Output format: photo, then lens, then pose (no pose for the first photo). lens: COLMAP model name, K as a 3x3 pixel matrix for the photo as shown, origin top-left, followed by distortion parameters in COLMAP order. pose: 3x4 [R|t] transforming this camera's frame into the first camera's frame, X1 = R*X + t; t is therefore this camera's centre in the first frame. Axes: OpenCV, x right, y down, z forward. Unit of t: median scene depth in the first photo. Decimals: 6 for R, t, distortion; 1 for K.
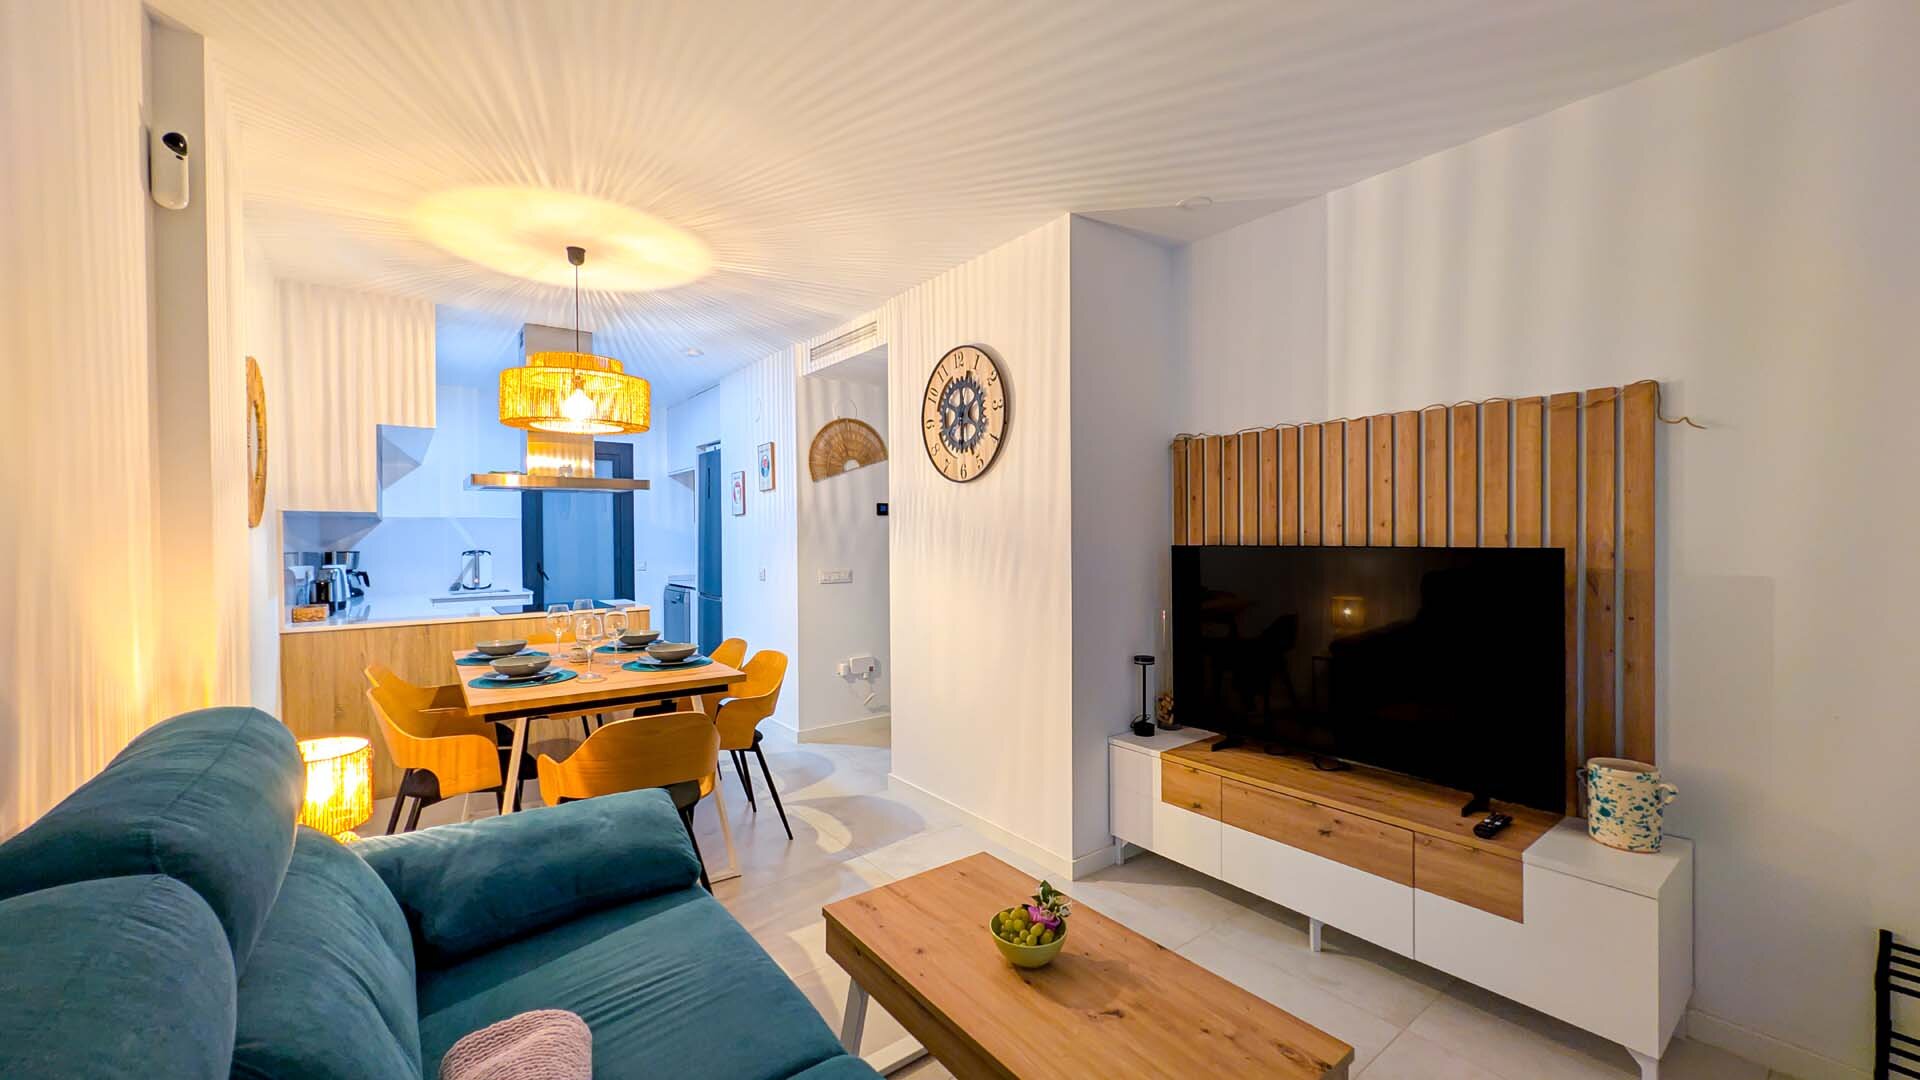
lens RADIAL K [[739.7, 0, 960.0], [0, 739.7, 540.0], [0, 0, 1]] dist [0.001982, 0.000329]
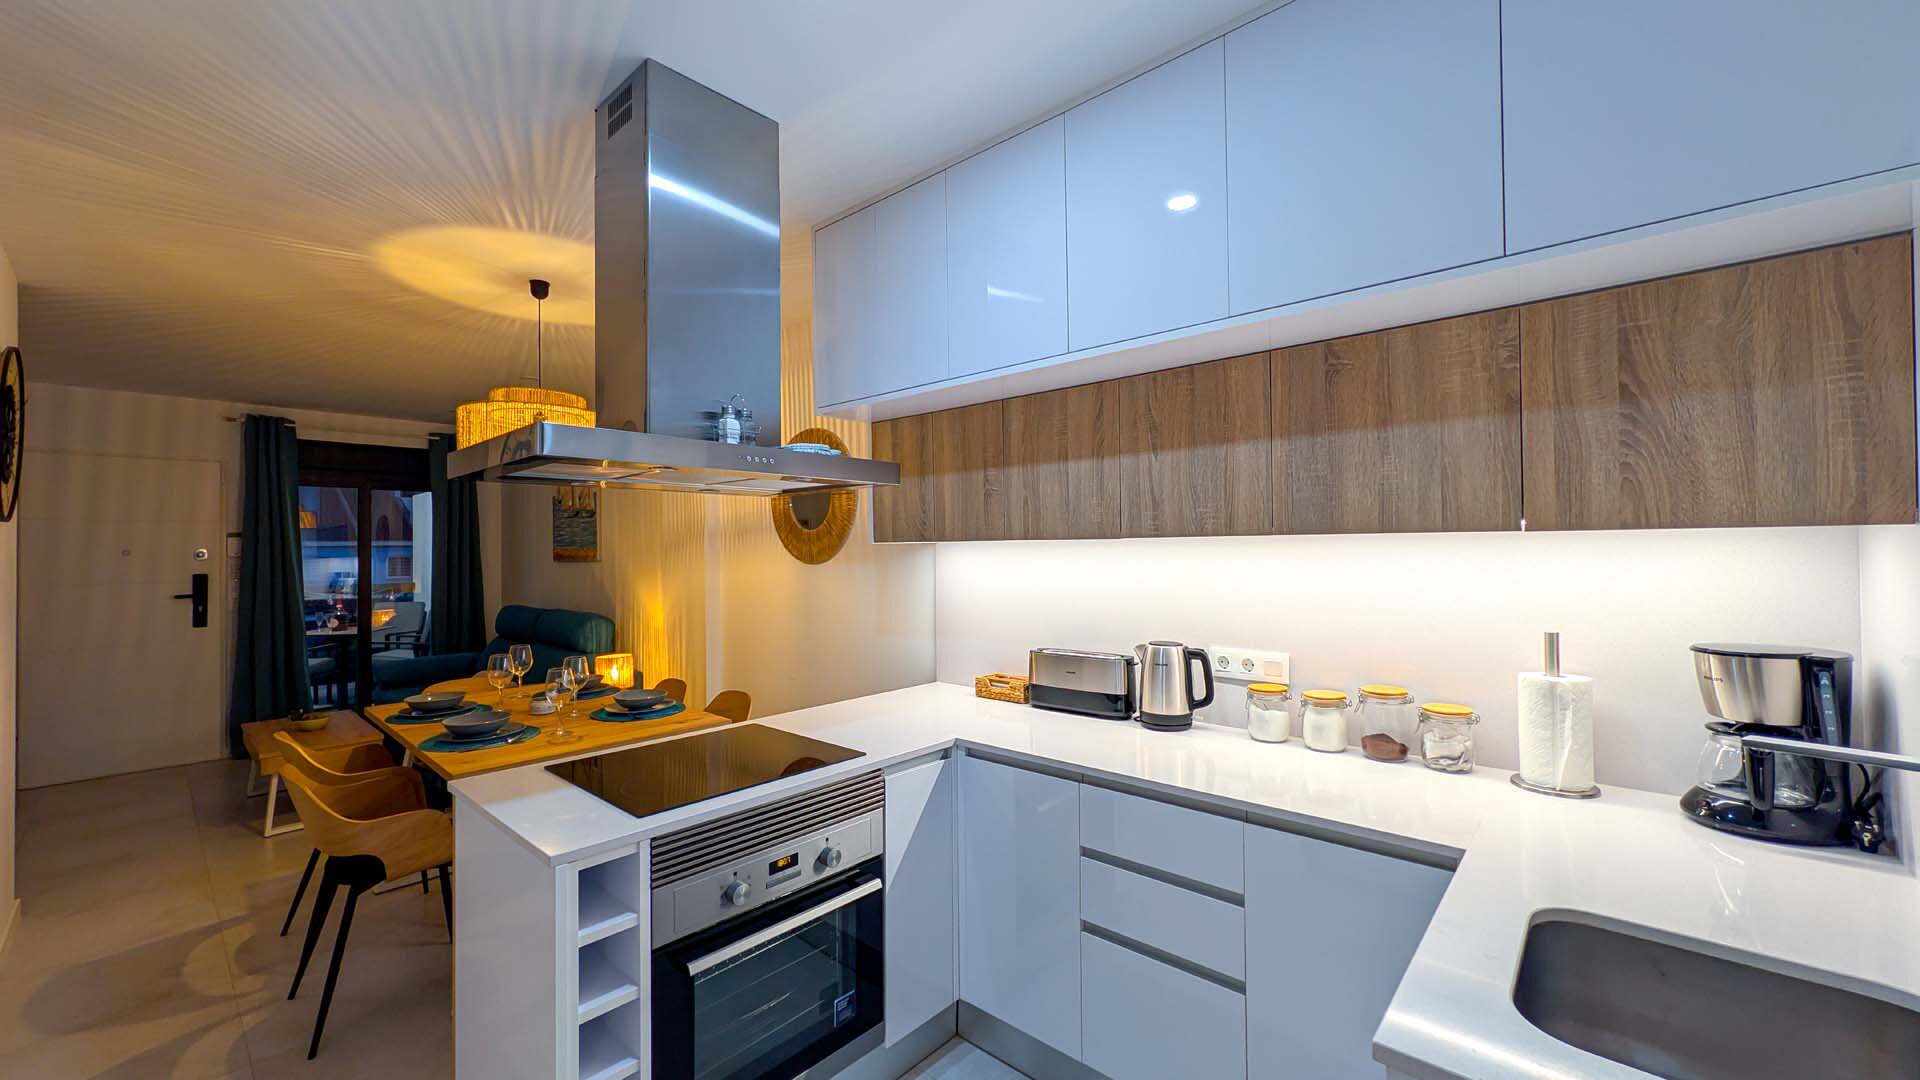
lens RADIAL K [[730.8, 0, 960.9], [0, 730.8, 546.3], [0, 0, 1]] dist [0.000367, 0.000039]
pose [[-0.983521, 0.012946, -0.180331, -0.892437], [0.012619, 0.999916, 0.002963, -0.044118], [0.180354, 0.000639, -0.983602, 2.061760]]
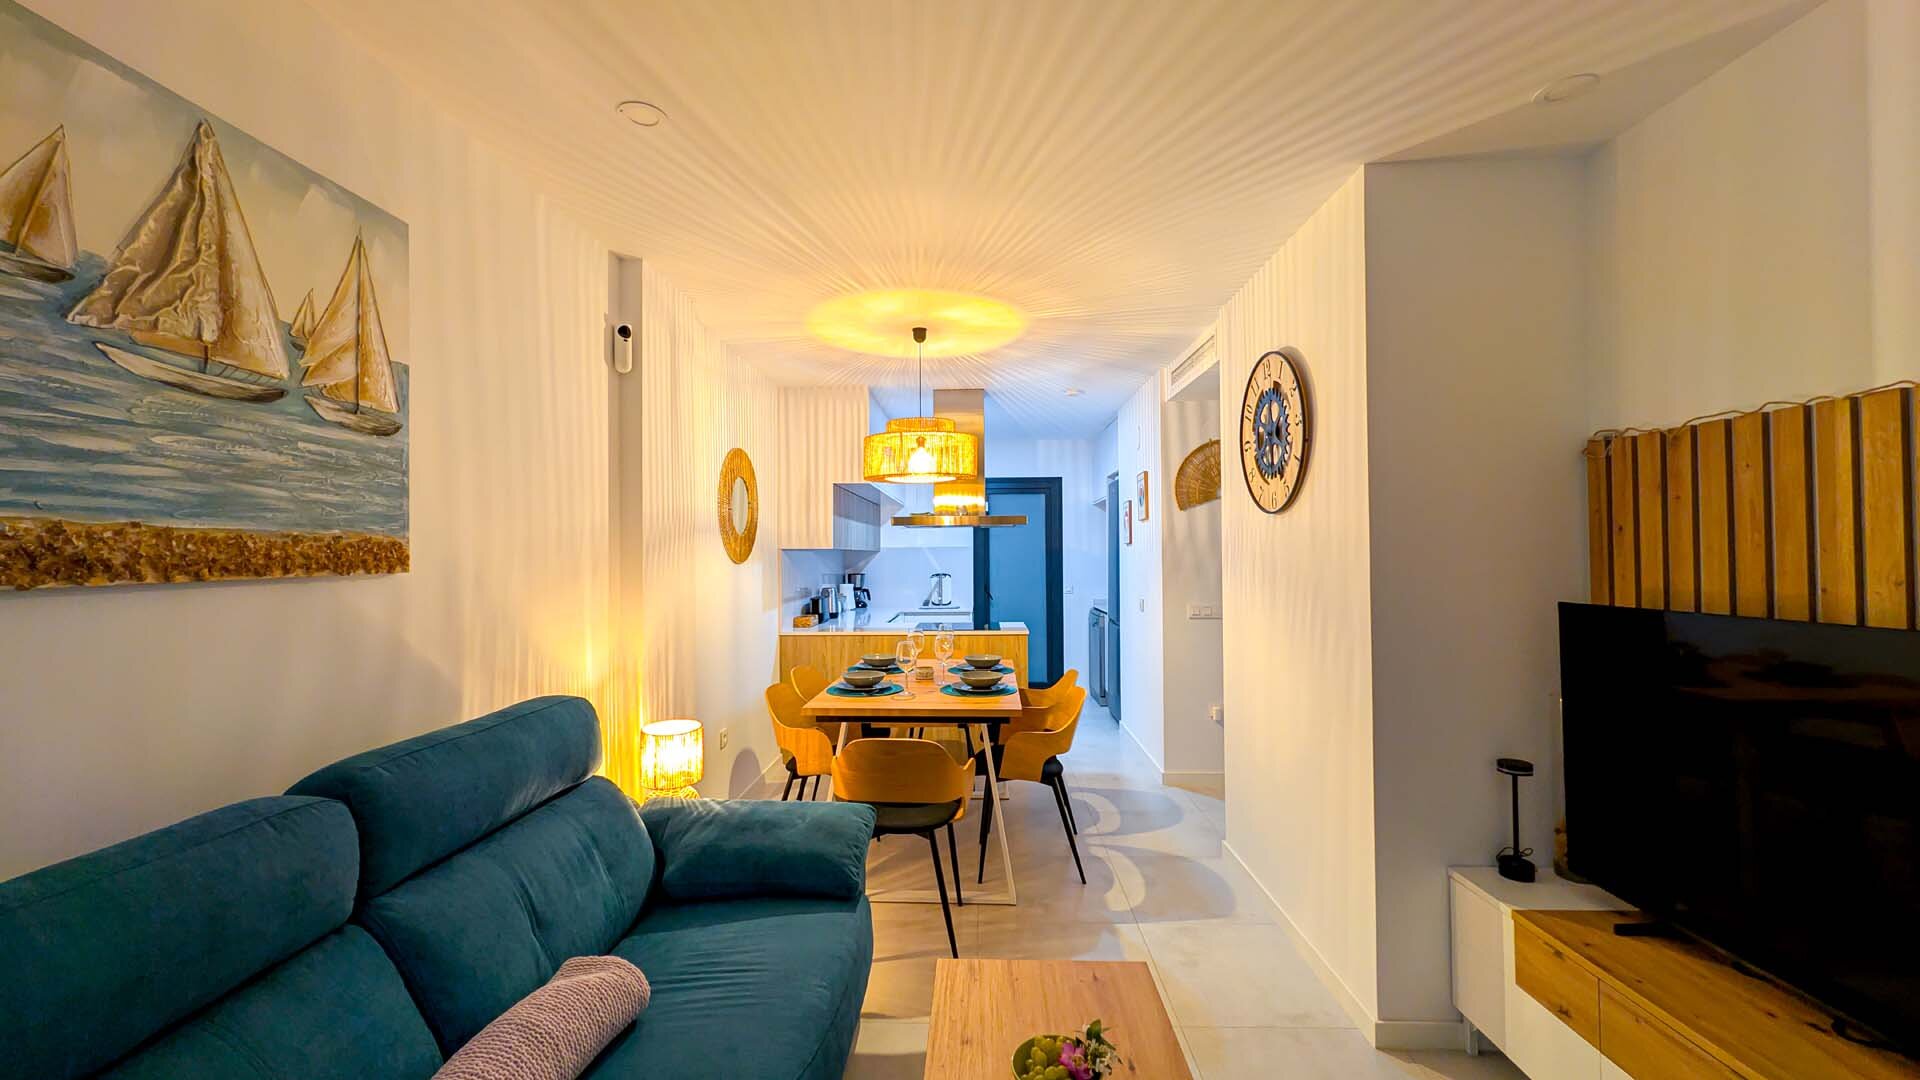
lens RADIAL K [[739.7, 0, 960.0], [0, 739.7, 540.0], [0, 0, 1]] dist [0.001982, 0.000329]
pose [[0.770664, -0.010540, -0.637155, 0.285609], [-0.002657, 0.999801, -0.019753, -0.032740], [0.637236, 0.016916, 0.770483, 0.136098]]
